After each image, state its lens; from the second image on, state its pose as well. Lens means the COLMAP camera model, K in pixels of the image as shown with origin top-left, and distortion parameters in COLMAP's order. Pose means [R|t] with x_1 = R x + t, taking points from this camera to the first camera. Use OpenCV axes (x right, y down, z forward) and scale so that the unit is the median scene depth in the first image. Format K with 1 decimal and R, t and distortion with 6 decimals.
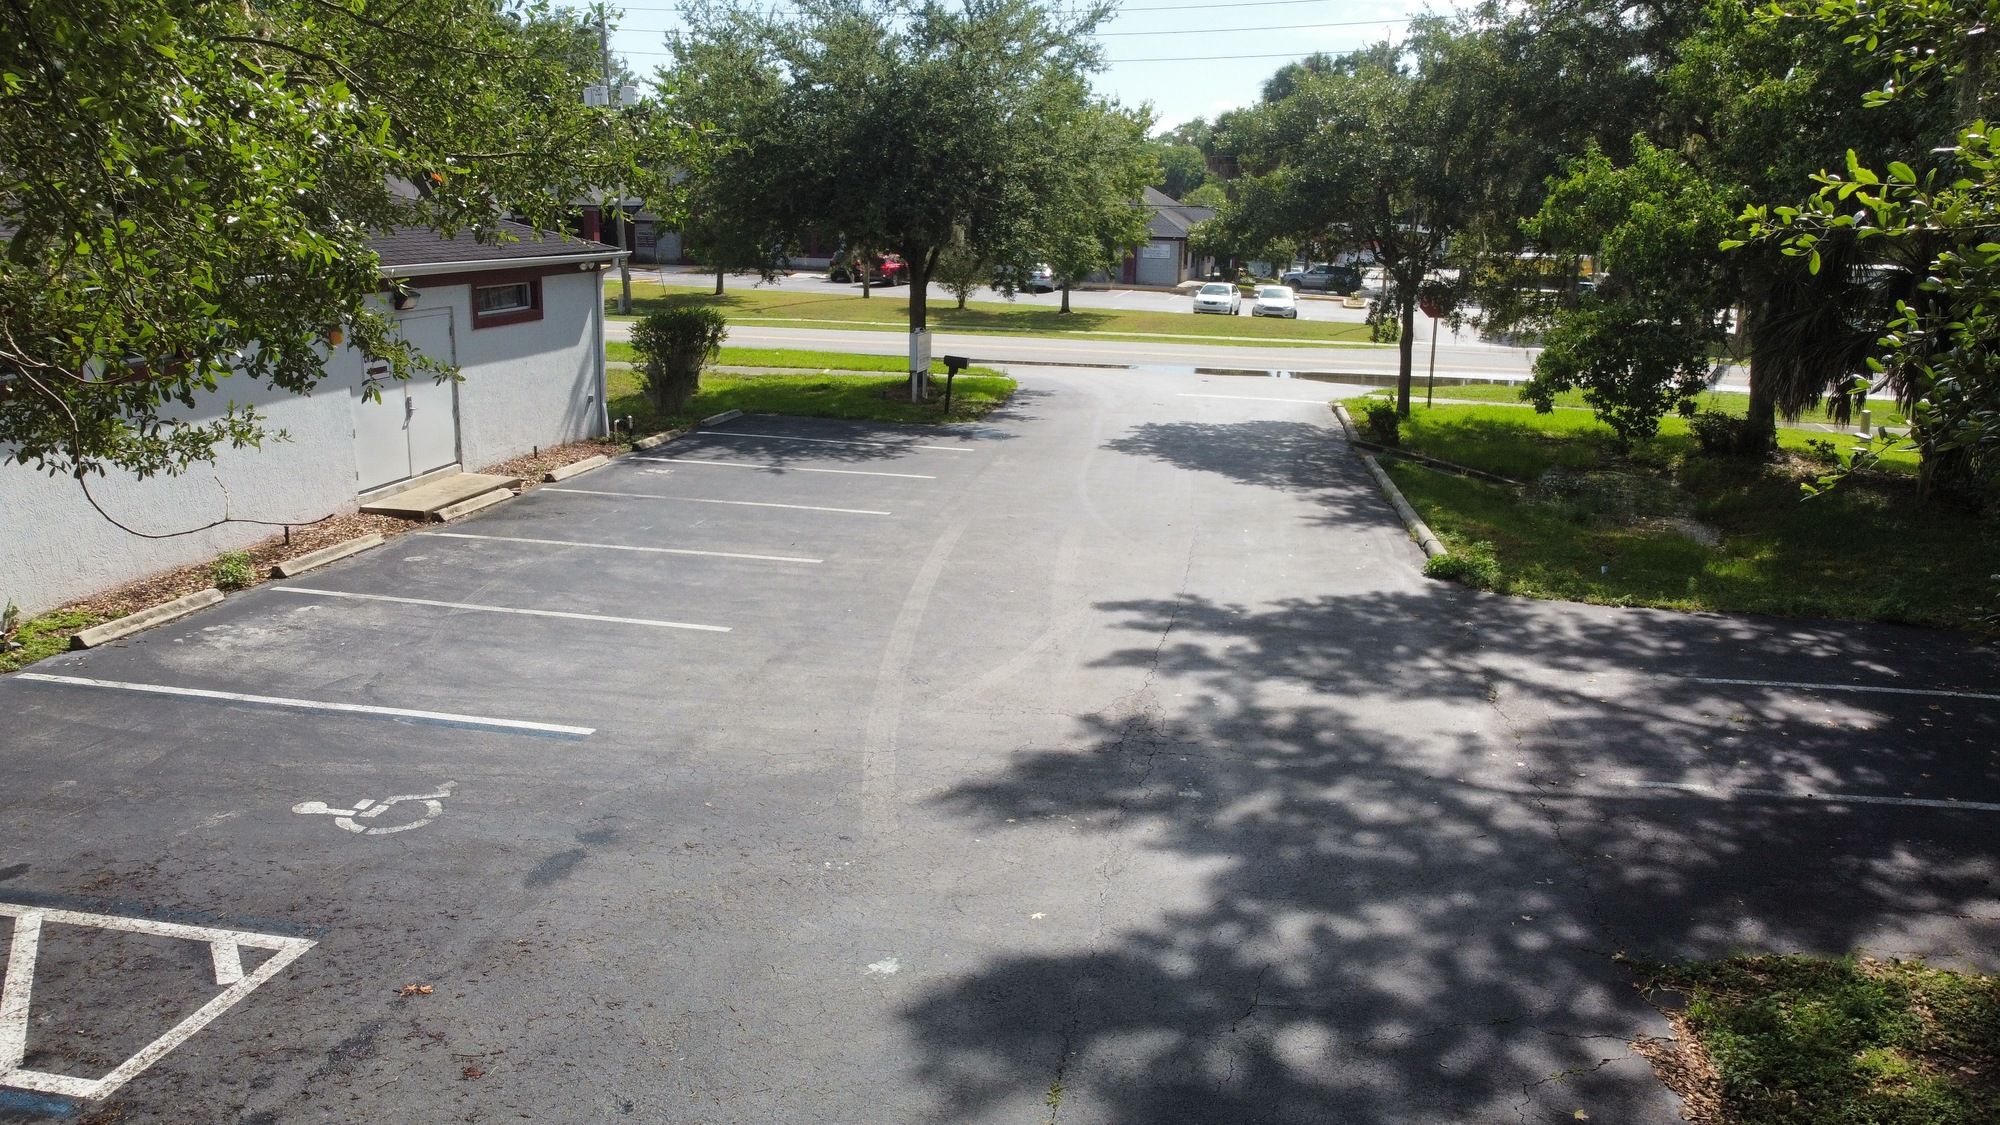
lens RADIAL K [[1509.2, 0, 1022.3], [0, 1509.2, 570.3], [0, 0, 1]] dist [-0.033893, 0.012556]
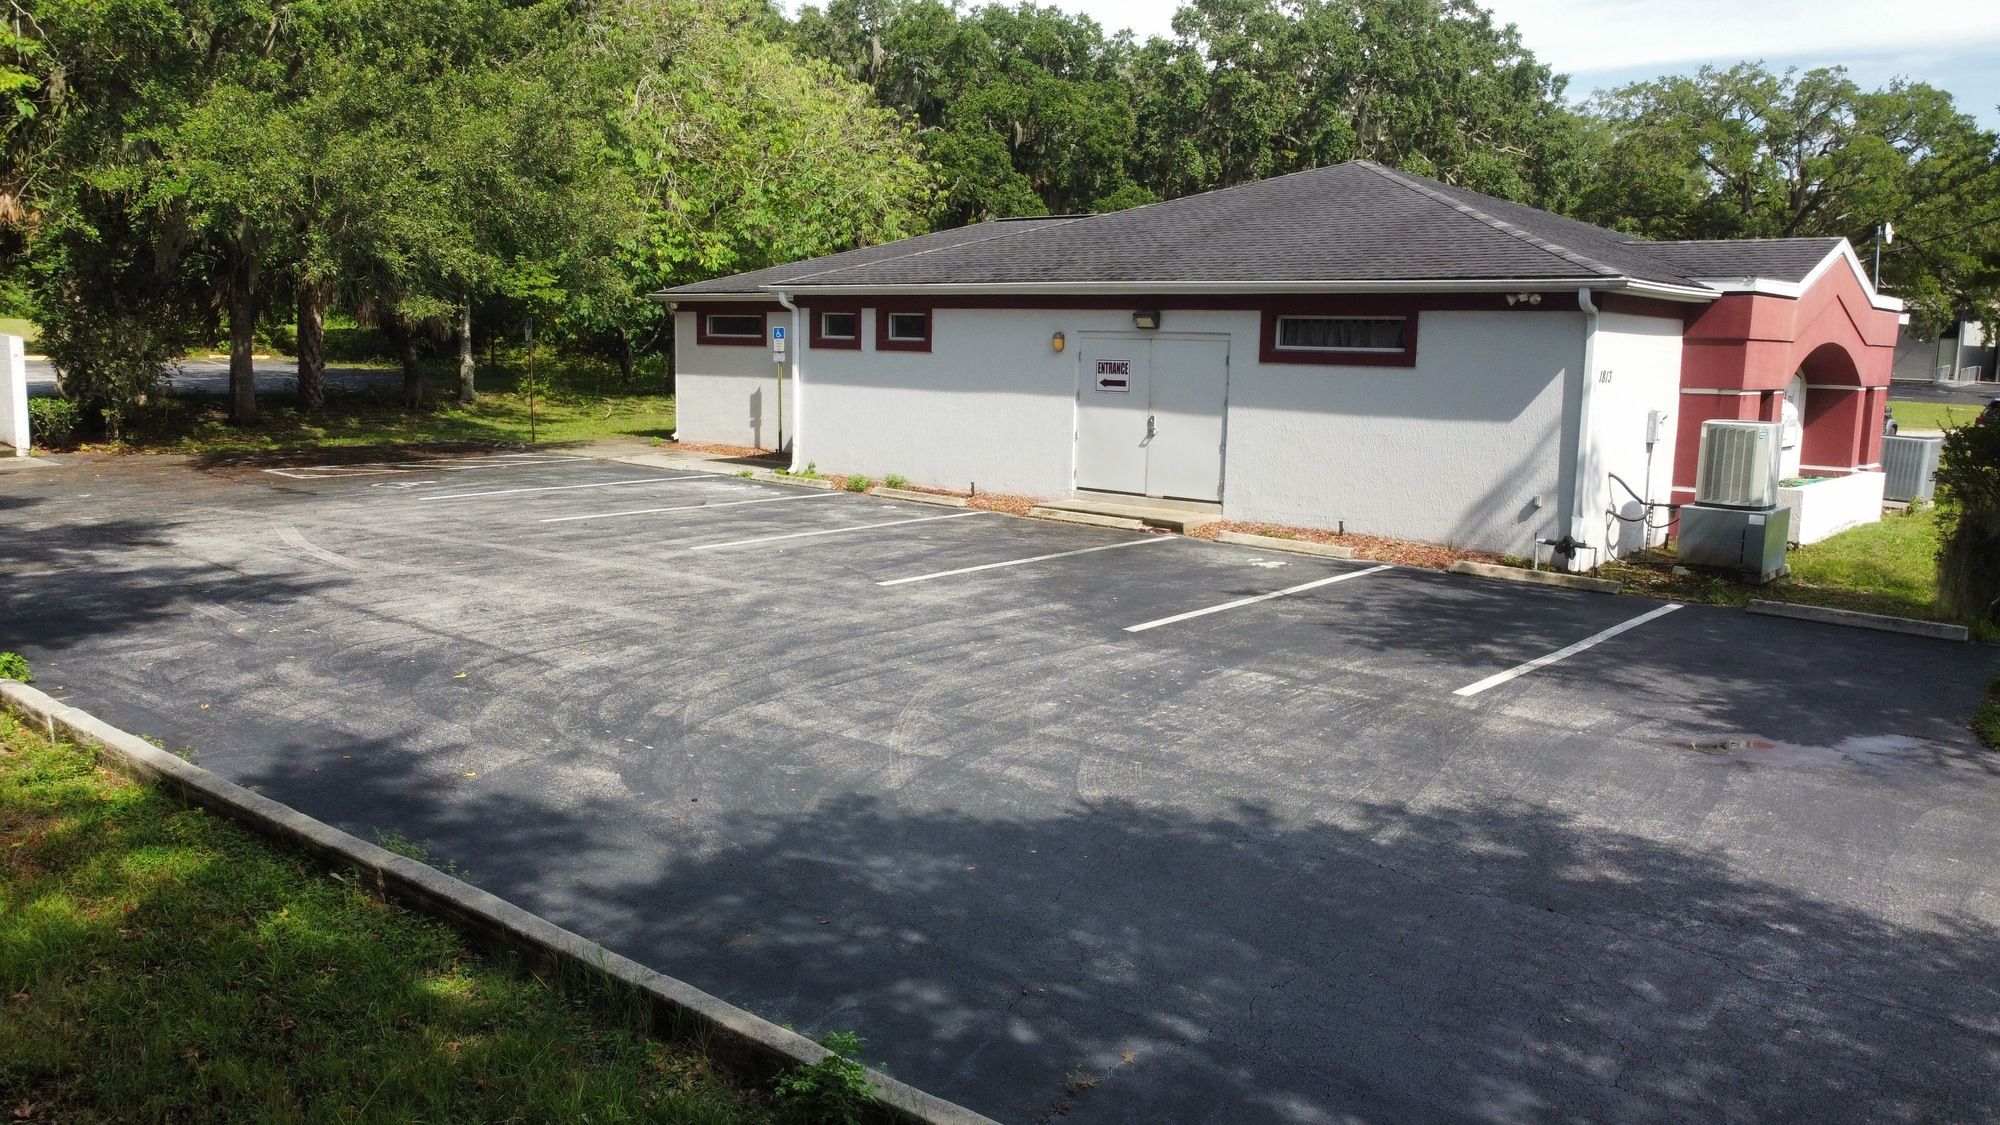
lens RADIAL K [[1509.2, 0, 1022.3], [0, 1509.2, 570.3], [0, 0, 1]] dist [-0.033893, 0.012556]
pose [[-0.503266, 0.098487, -0.858501, 1.001459], [-0.236514, 0.939848, 0.246467, -0.493139], [0.831135, 0.327086, -0.449700, 2.828922]]
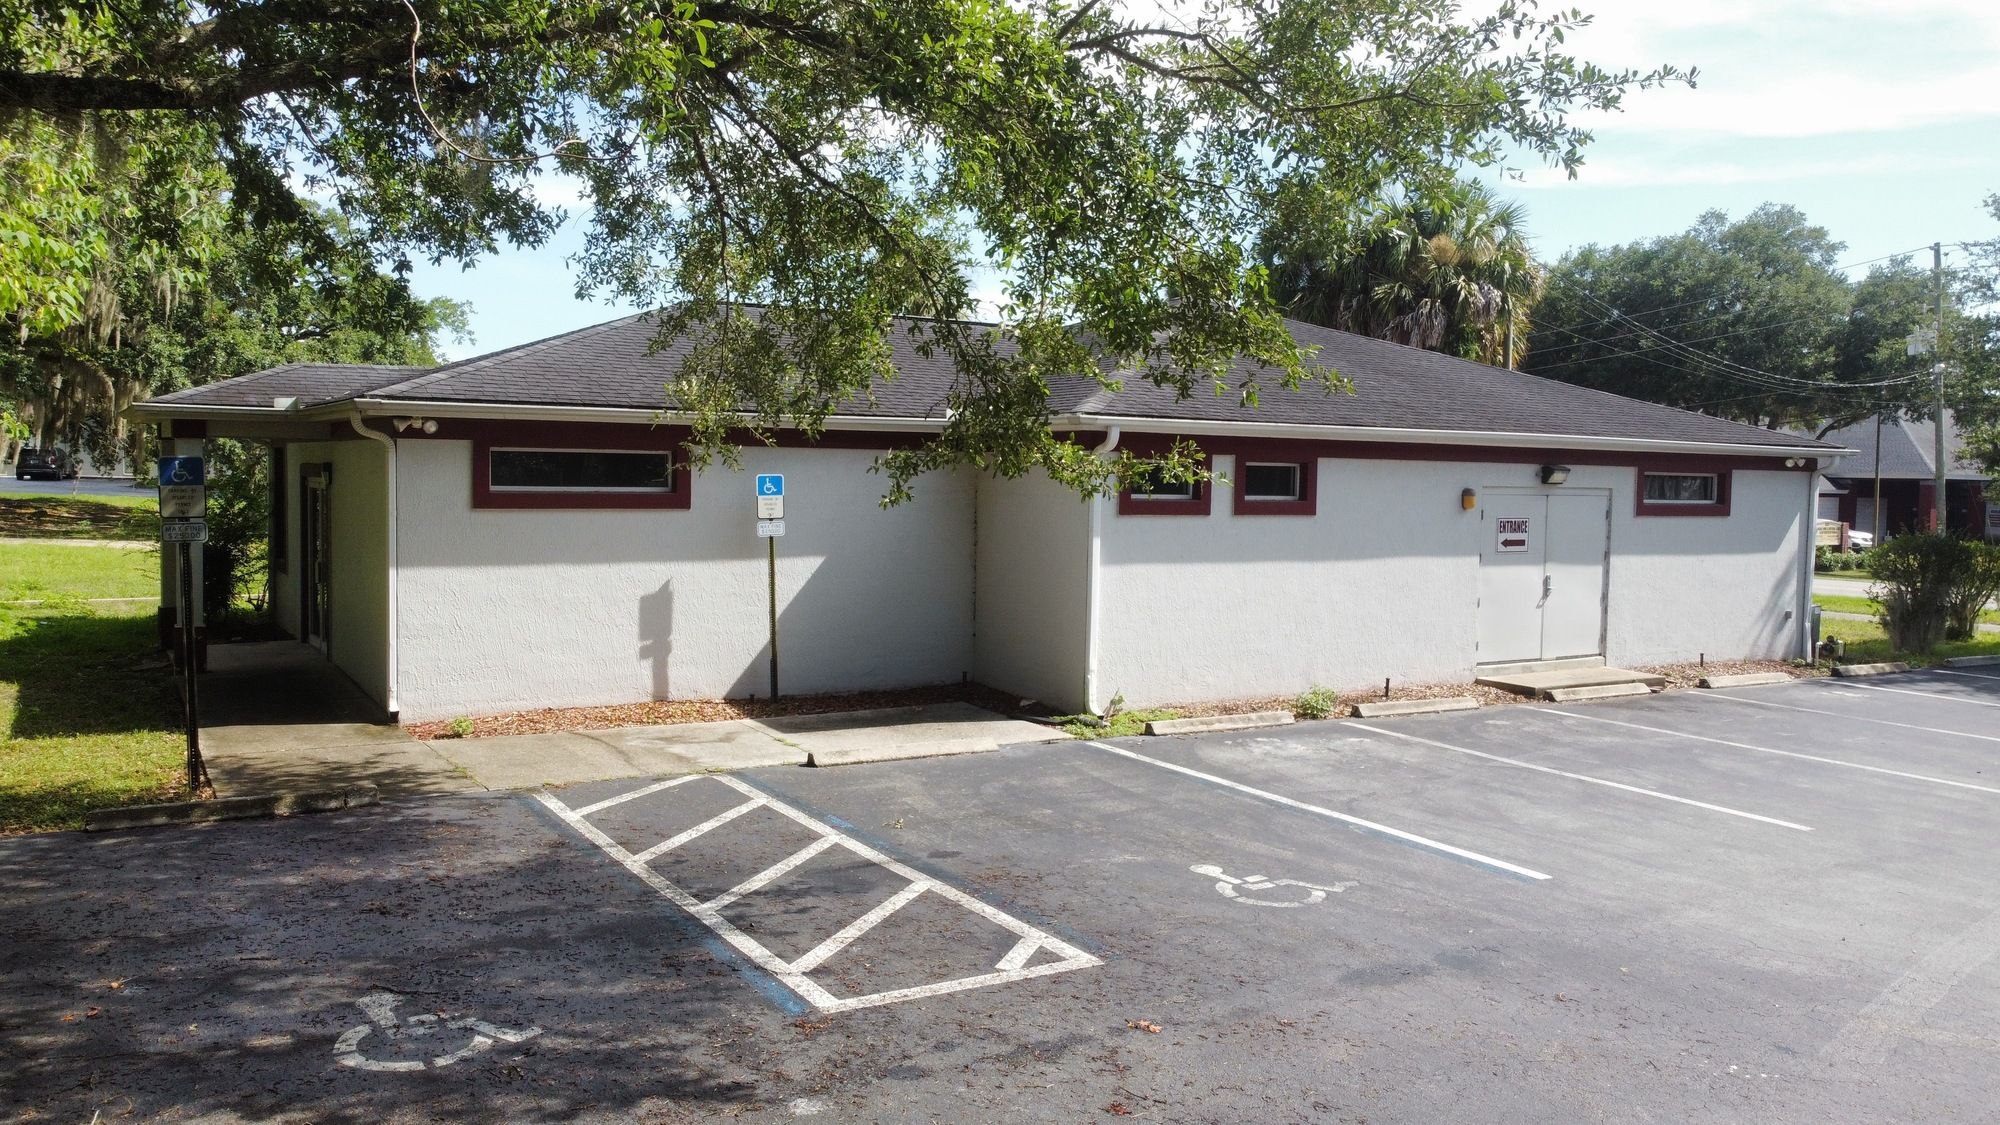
lens RADIAL K [[1498.3, 0, 1000.0], [0, 1498.3, 562.5], [0, 0, 1]] dist [0.002864, 0.001118]
pose [[0.664065, 0.033614, -0.746919, 0.147760], [-0.180672, 0.976598, -0.116680, 0.103029], [0.725518, 0.212431, 0.654597, 0.235623]]
